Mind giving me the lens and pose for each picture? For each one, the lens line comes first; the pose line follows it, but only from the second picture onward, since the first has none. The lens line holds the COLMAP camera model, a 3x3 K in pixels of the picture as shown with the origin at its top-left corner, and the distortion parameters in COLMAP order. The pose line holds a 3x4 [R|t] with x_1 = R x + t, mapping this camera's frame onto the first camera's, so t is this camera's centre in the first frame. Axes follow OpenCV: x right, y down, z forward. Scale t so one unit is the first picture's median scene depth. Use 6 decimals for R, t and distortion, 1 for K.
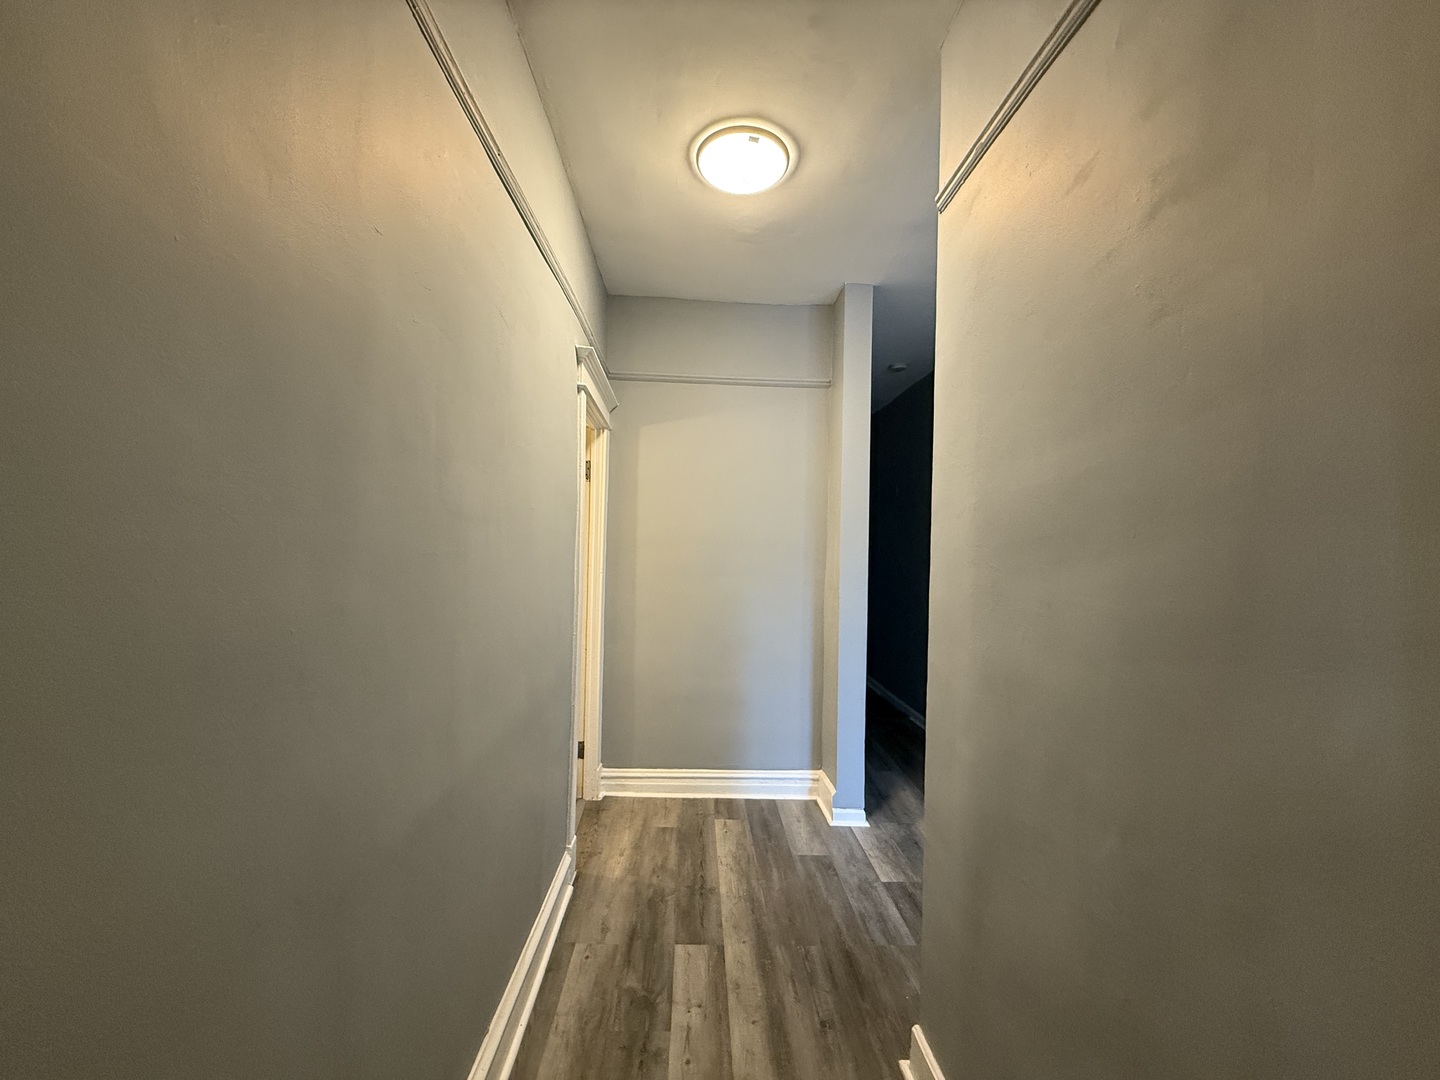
lens RADIAL K [[573.5, 0, 717.0], [0, 573.5, 547.8], [0, 0, 1]] dist [0.002799, 0.000379]
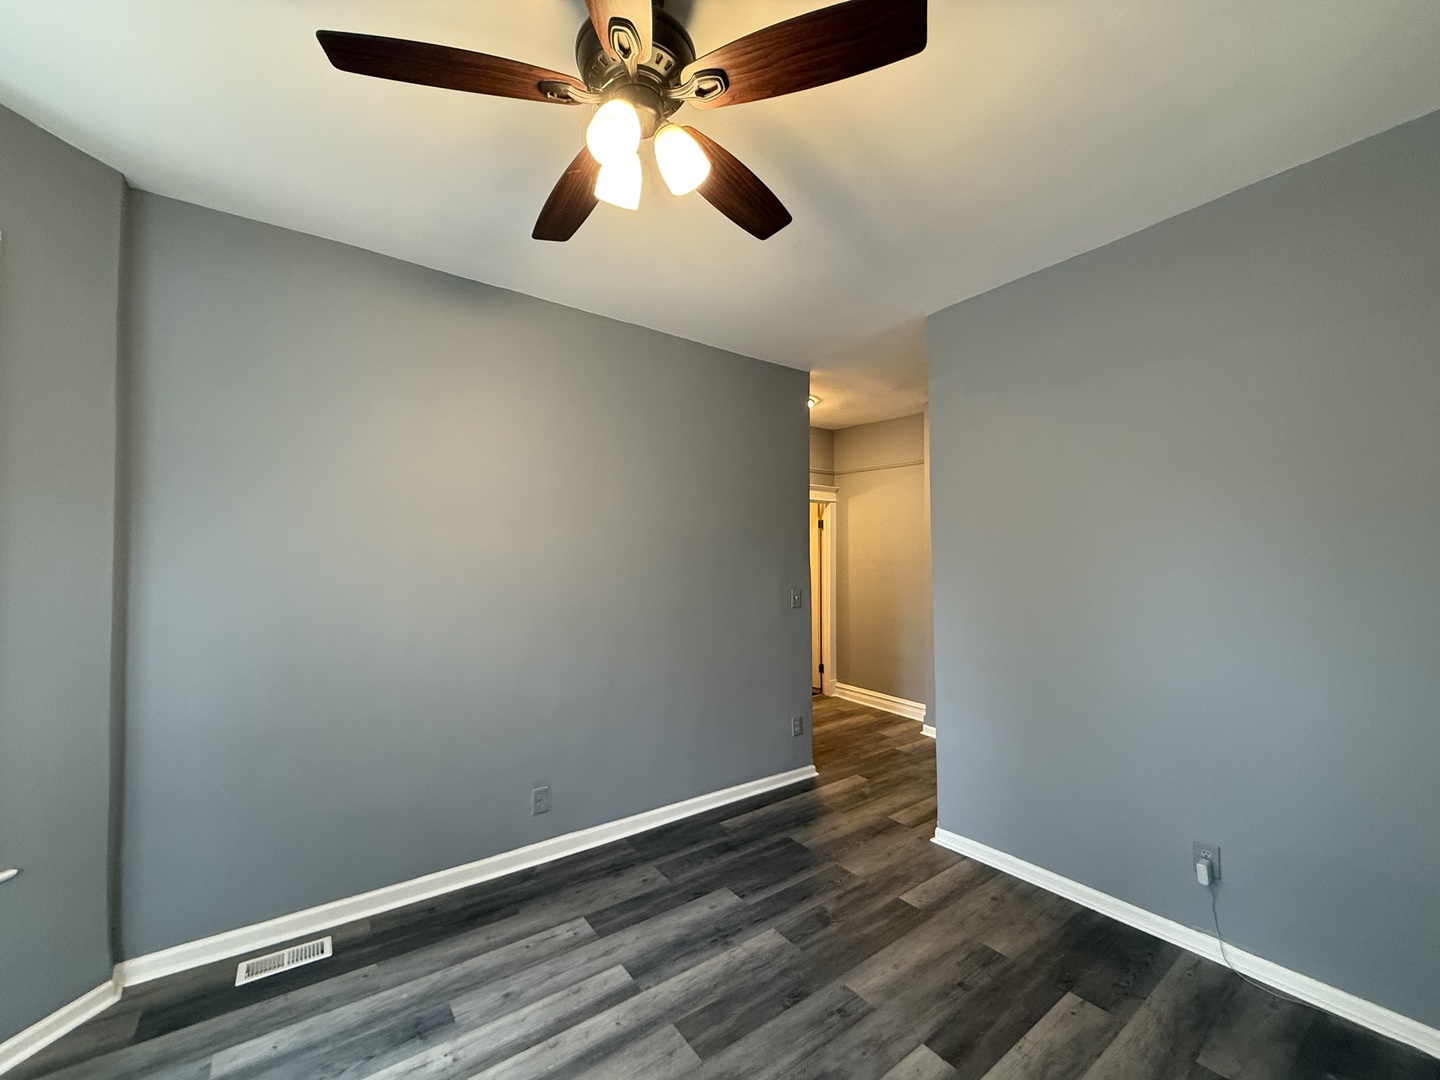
lens RADIAL K [[573.5, 0, 717.0], [0, 573.5, 547.8], [0, 0, 1]] dist [0.002799, 0.000379]
pose [[0.559497, -0.023105, -0.828510, 1.260850], [0.005012, 0.999687, -0.024495, -0.010704], [0.828817, 0.009553, 0.559438, -0.414568]]
